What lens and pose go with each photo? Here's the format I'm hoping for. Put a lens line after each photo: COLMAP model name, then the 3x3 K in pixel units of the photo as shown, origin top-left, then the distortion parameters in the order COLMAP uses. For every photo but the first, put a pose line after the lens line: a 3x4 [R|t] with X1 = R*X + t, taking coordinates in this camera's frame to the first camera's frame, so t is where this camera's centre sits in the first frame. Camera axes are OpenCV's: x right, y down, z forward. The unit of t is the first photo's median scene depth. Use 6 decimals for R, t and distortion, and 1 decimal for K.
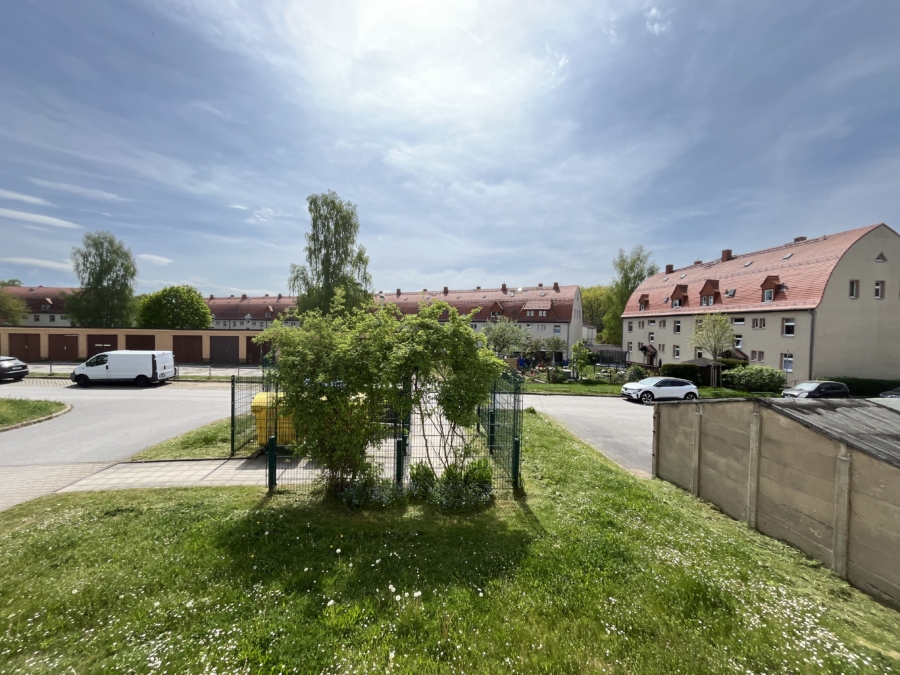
lens RADIAL K [[366.6, 0, 450.3], [0, 366.6, 337.4], [0, 0, 1]] dist [0.011916, -0.000114]
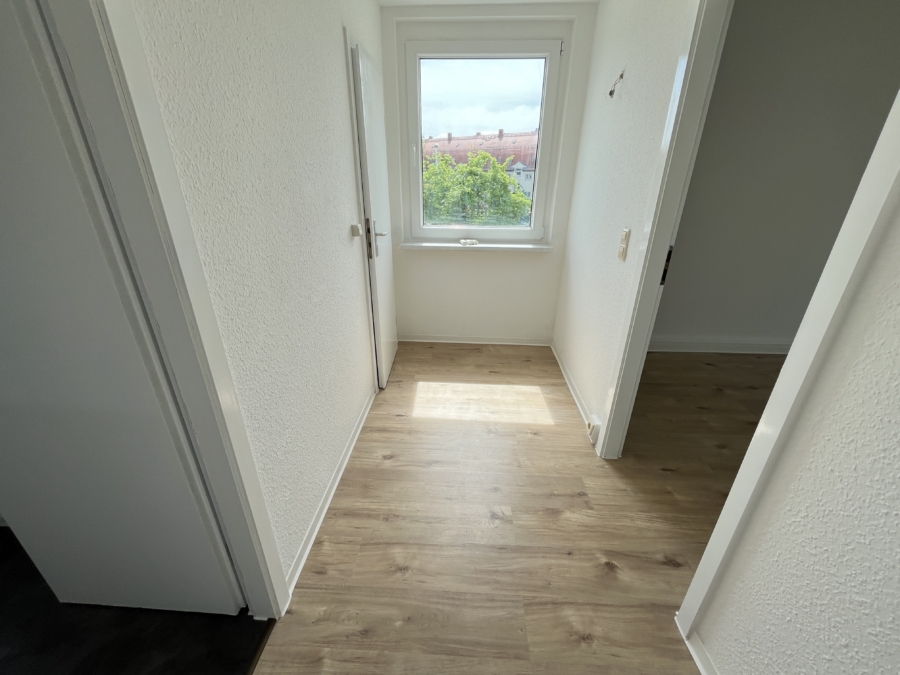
lens RADIAL K [[366.6, 0, 447.3], [0, 366.6, 333.3], [0, 0, 1]] dist [0.011916, -0.000114]
pose [[0.989475, 0.047788, -0.136584, 0.052655], [0.005013, 0.932007, 0.362405, 0.028184], [0.144616, -0.359275, 0.921959, -0.479800]]
